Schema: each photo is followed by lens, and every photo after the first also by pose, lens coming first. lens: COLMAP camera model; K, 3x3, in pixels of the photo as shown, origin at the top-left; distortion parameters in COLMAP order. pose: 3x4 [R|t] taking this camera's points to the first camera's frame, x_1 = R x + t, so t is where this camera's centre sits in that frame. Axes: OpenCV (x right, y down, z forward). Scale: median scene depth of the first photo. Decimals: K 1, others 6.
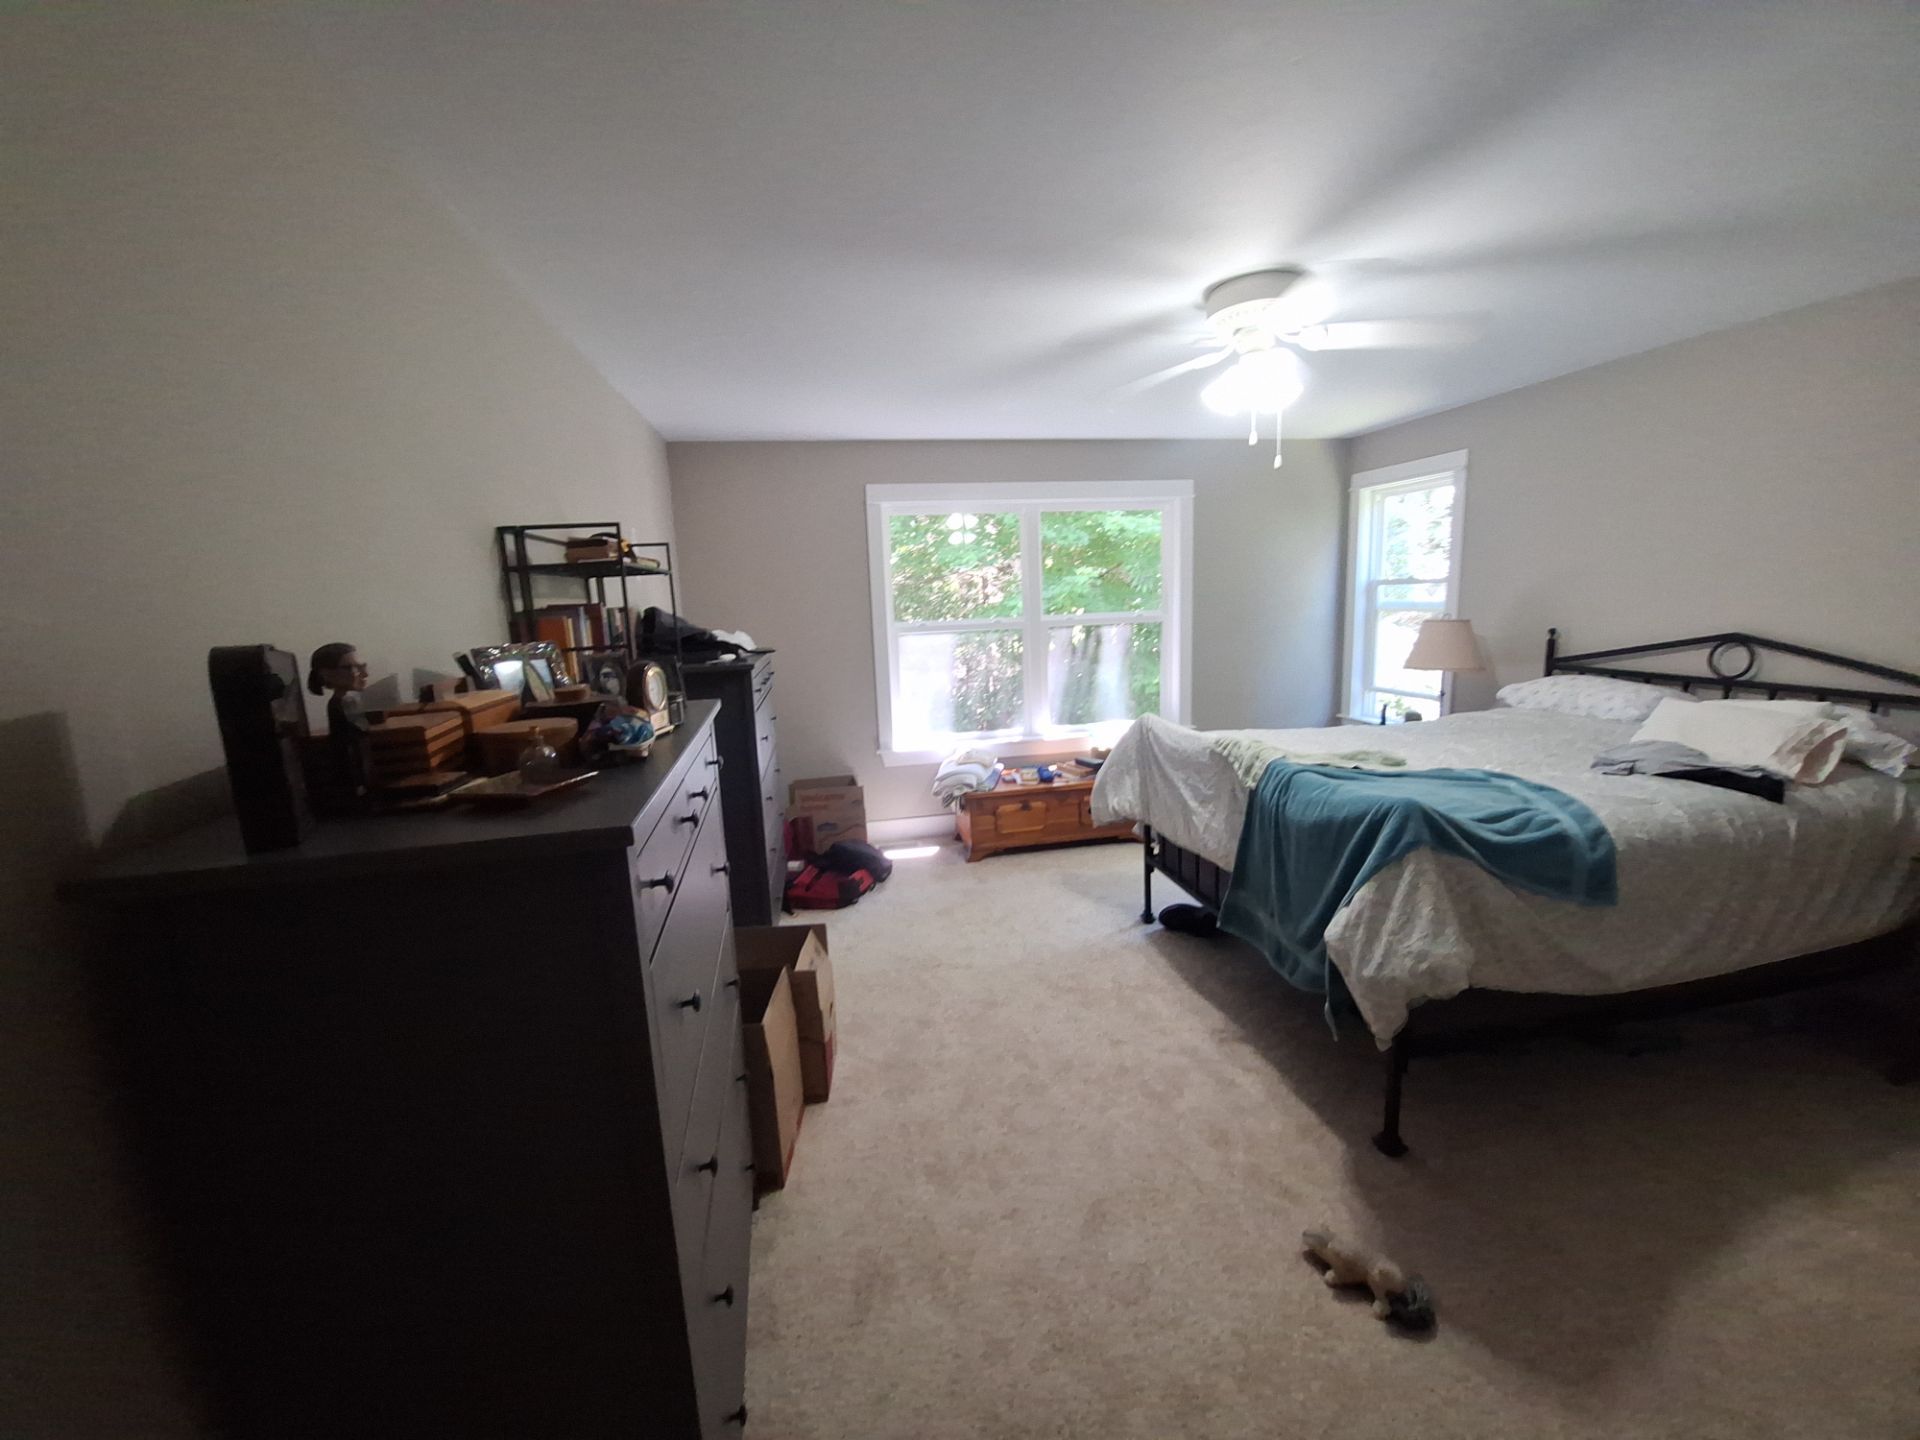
lens RADIAL K [[751.6, 0, 959.1], [0, 751.6, 712.9], [0, 0, 1]] dist [-0.017375, -0.004479]
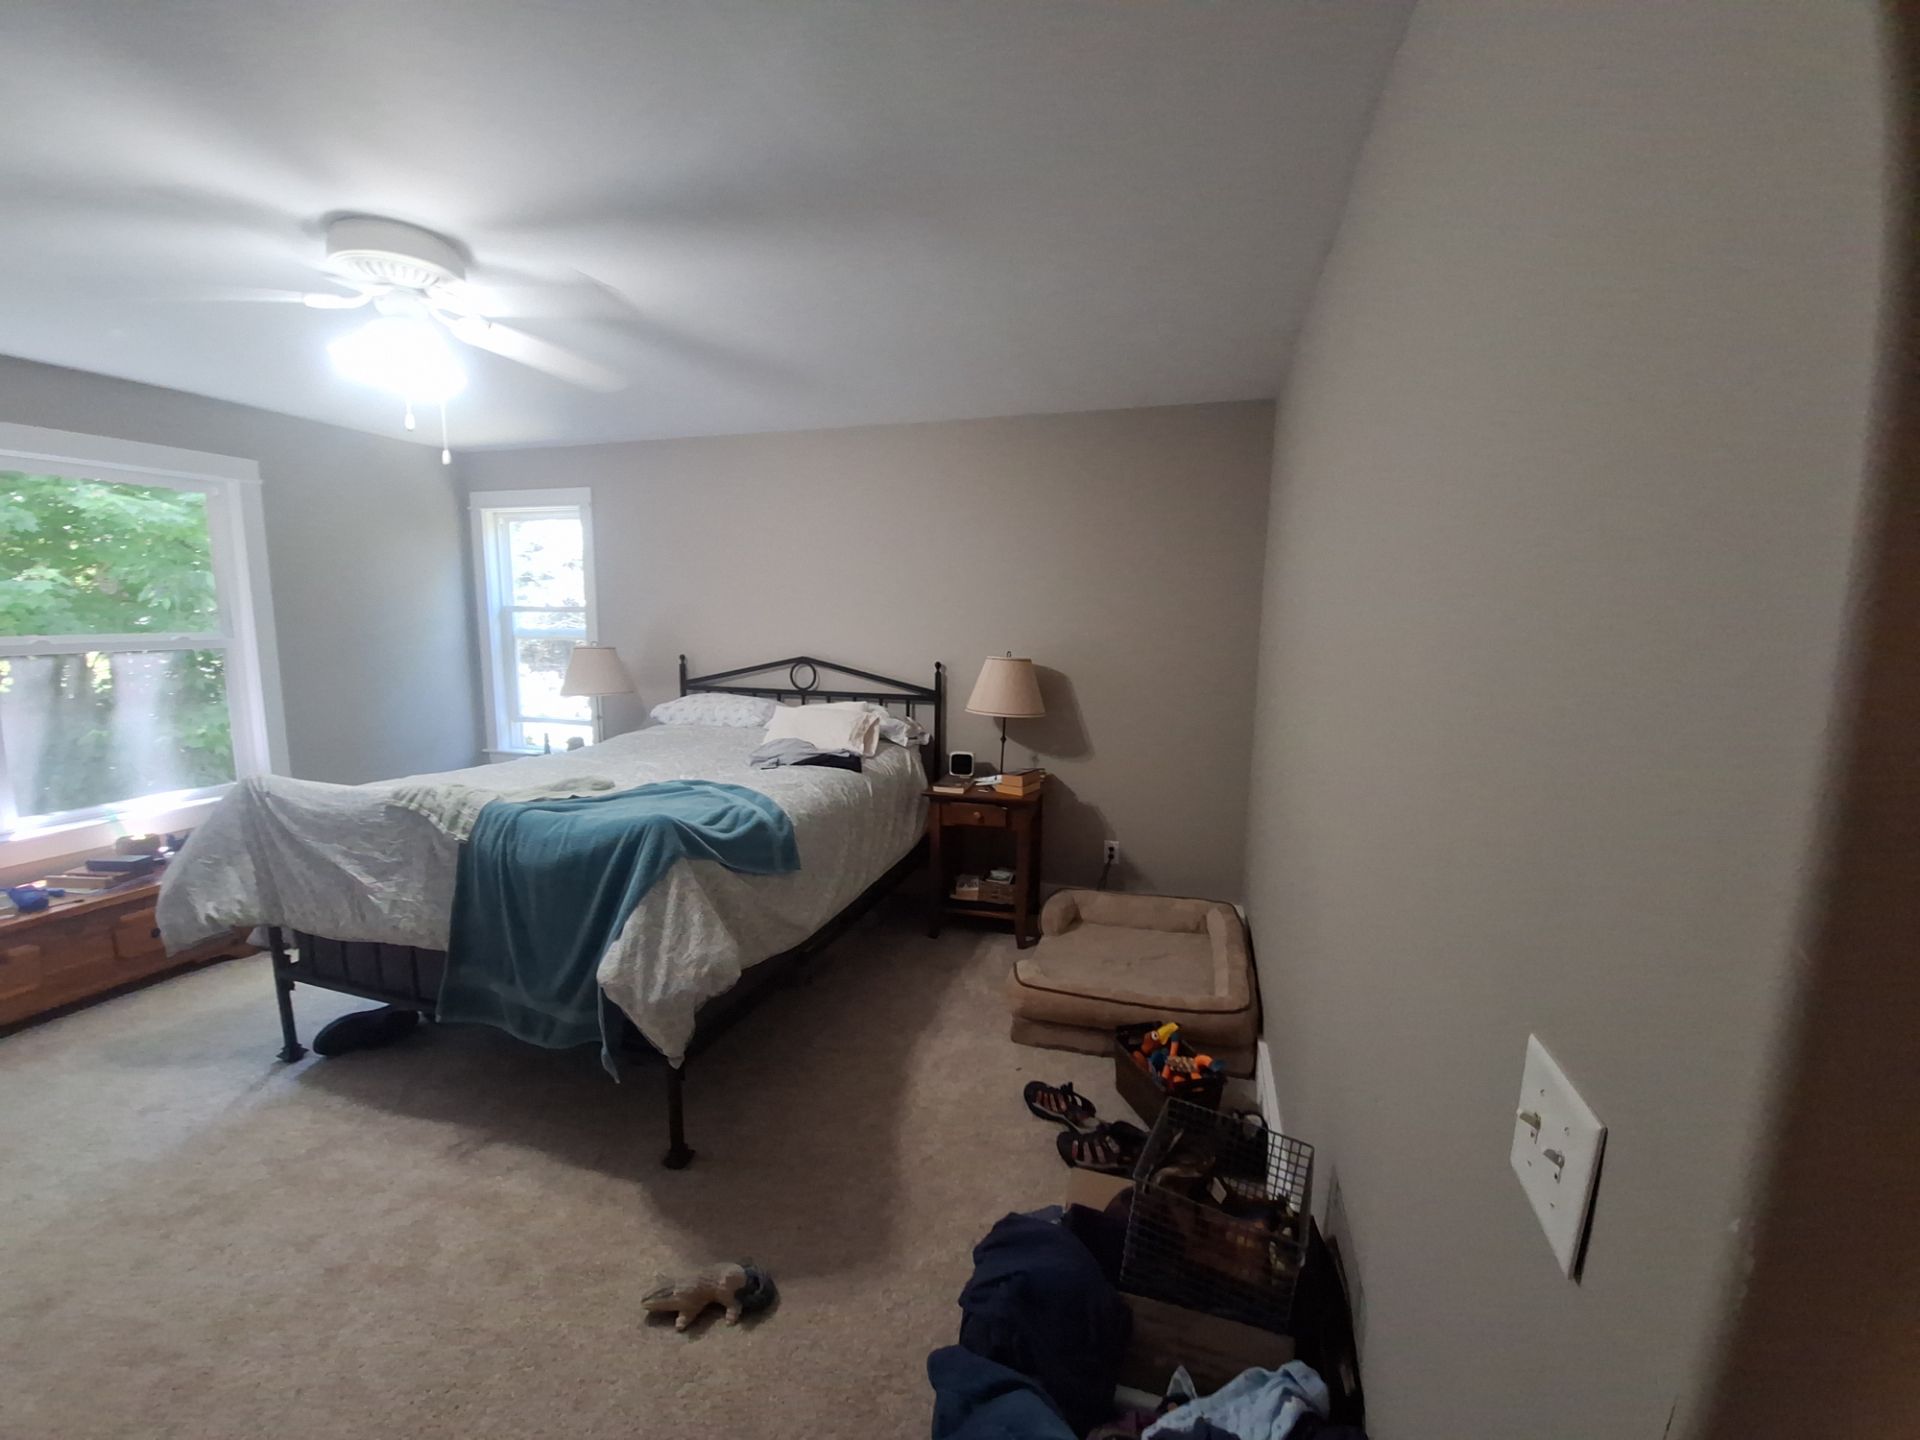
lens RADIAL K [[751.6, 0, 969.2], [0, 751.6, 719.3], [0, 0, 1]] dist [-0.017375, -0.004479]
pose [[0.459614, -0.072575, 0.885148, -0.070429], [0.101540, 0.994414, 0.028809, -0.001156], [-0.882295, 0.076636, 0.464416, 0.101518]]
